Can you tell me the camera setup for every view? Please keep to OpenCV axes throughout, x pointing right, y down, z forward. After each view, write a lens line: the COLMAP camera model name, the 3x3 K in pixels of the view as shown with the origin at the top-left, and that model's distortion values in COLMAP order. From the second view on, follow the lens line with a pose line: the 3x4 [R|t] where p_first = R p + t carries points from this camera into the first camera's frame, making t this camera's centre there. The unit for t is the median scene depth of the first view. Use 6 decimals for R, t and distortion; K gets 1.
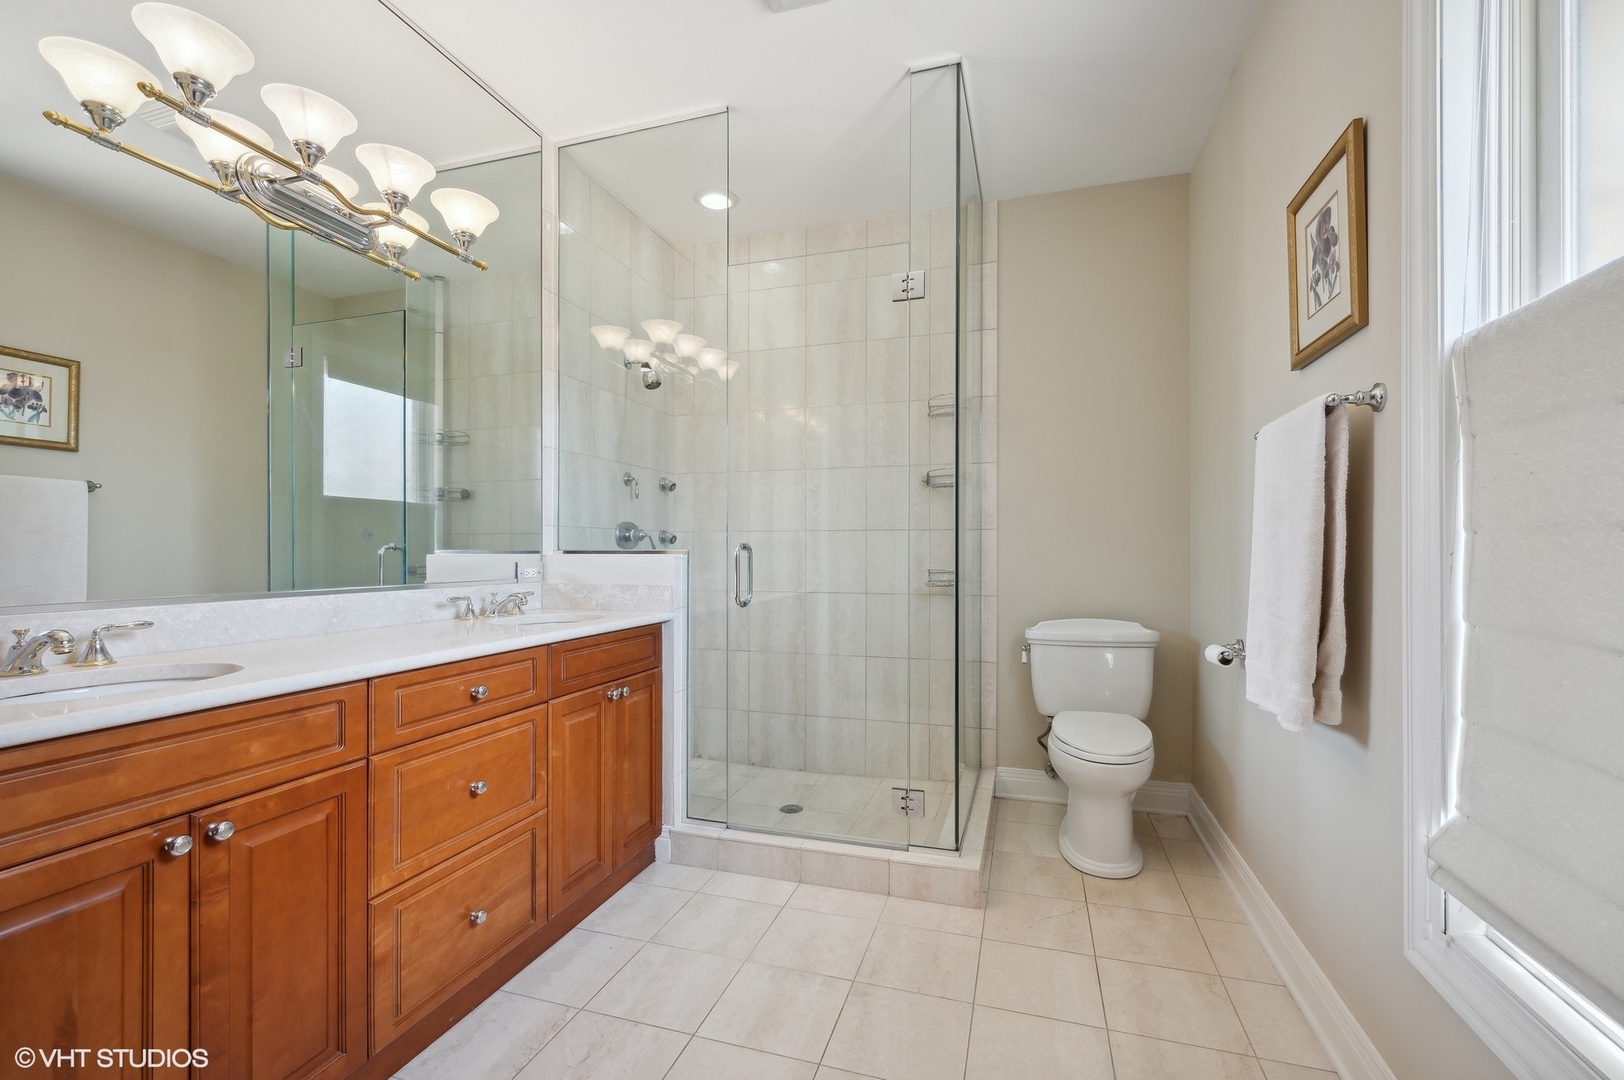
lens RADIAL K [[695.1, 0, 811.1], [0, 695.1, 555.0], [0, 0, 1]] dist [-0.000702, -0.000121]
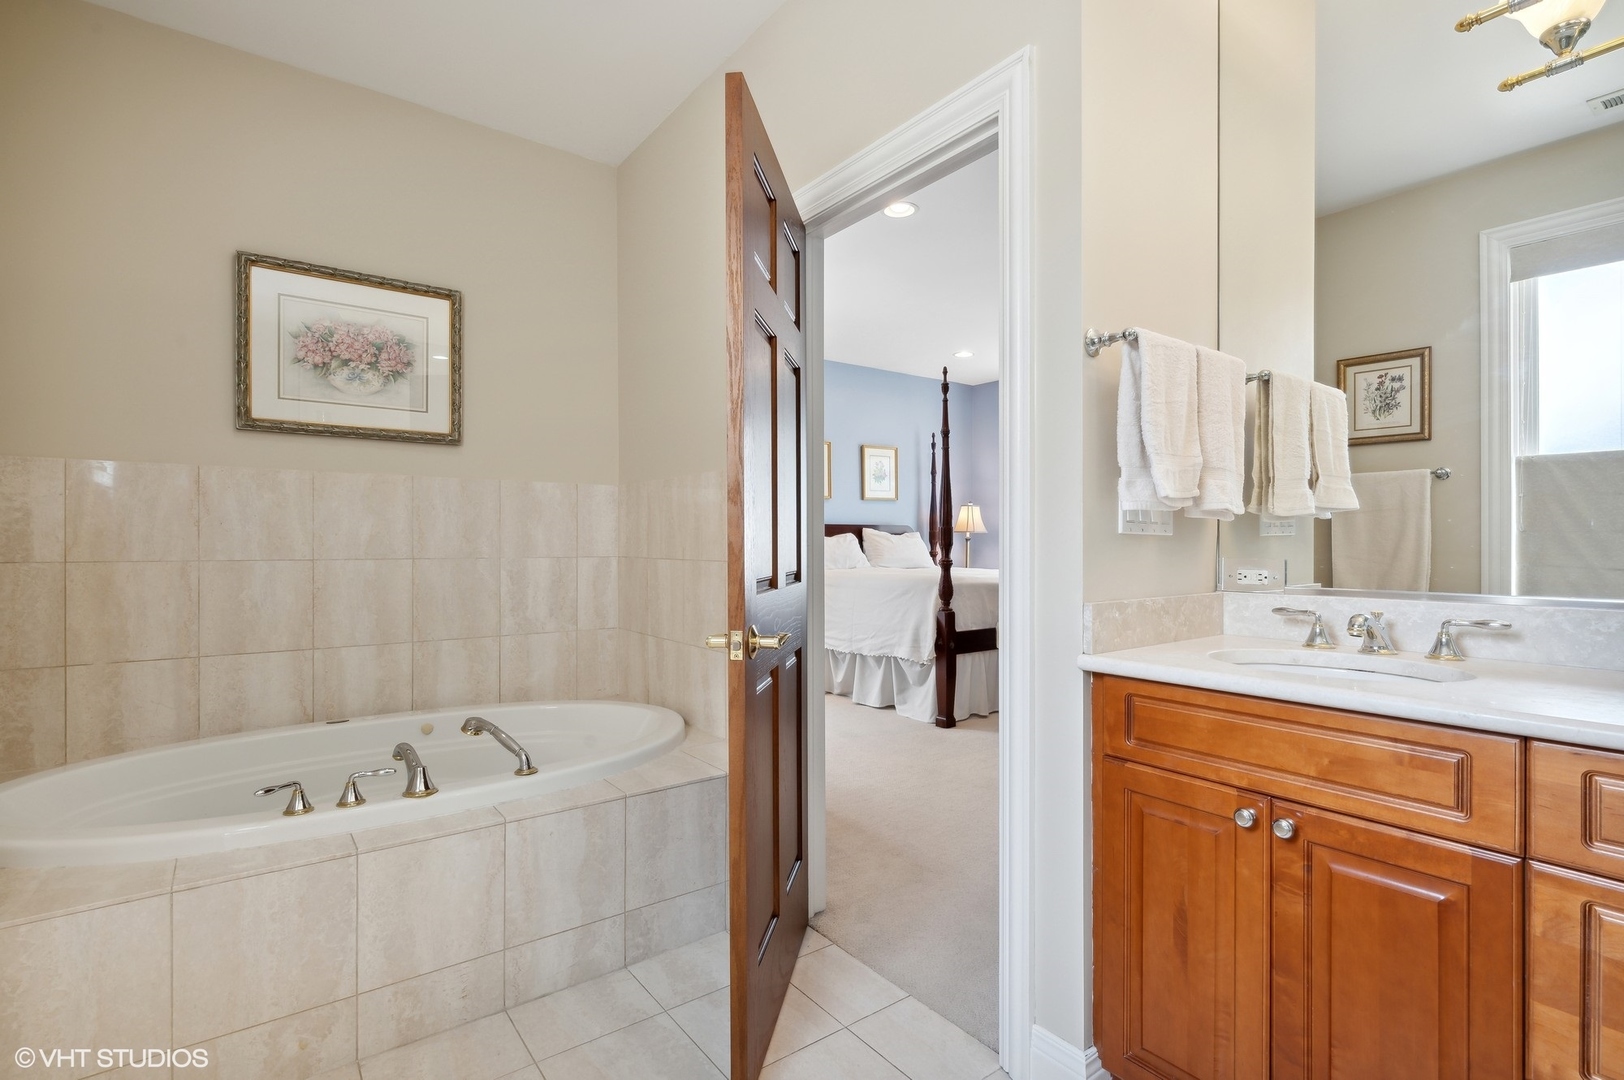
lens RADIAL K [[768.2, 0, 812.0], [0, 768.2, 540.0], [0, 0, 1]] dist [-0.000480, -0.000273]
pose [[-0.580140, 0.001120, -0.814516, 0.353515], [0.001269, 0.999999, 0.000471, -0.008082], [0.814516, -0.000761, -0.580141, 0.920047]]
